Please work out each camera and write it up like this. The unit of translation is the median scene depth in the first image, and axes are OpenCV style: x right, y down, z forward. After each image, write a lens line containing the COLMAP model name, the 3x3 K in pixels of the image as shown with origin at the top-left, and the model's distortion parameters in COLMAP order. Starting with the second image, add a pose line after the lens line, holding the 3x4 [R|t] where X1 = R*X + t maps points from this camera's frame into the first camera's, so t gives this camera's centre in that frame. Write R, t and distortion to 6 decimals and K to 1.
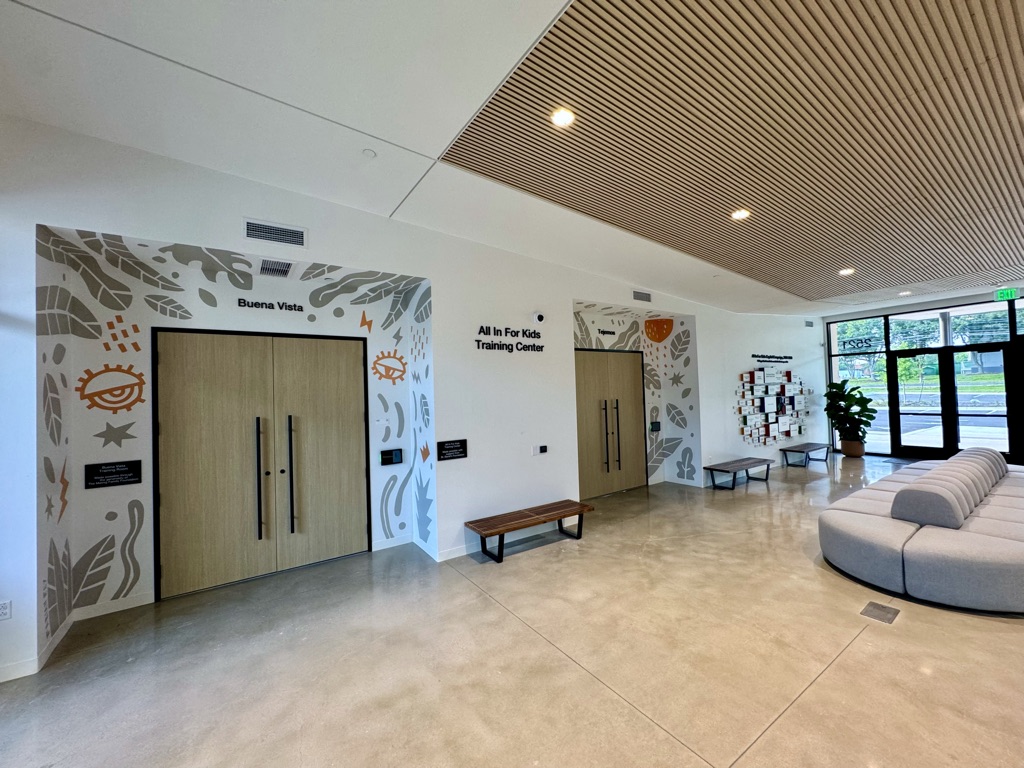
lens RADIAL K [[406.8, 0, 511.1], [0, 406.8, 383.8], [0, 0, 1]] dist [-0.003409, 0.000468]
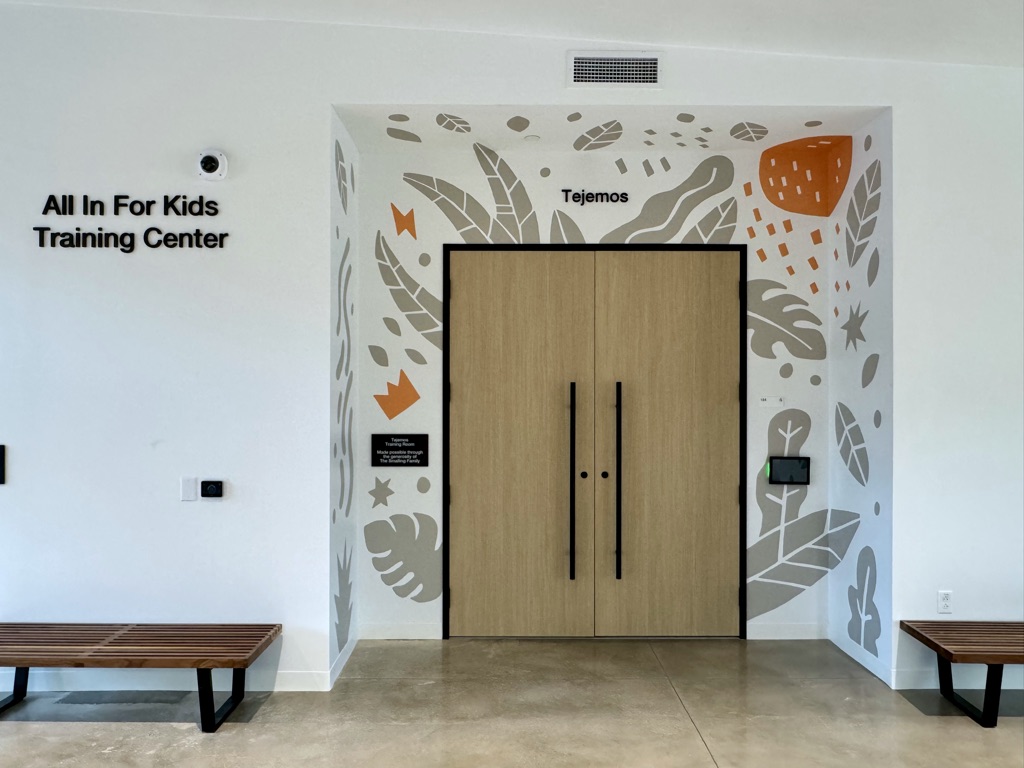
lens RADIAL K [[718.9, 0, 509.5], [0, 718.9, 385.2], [0, 0, 1]] dist [-0.010236, 0.008306]
pose [[0.830966, 0.032839, -0.555354, 0.722353], [-0.015963, 0.999253, 0.035203, 0.027519], [0.556095, -0.020388, 0.830869, 0.572839]]
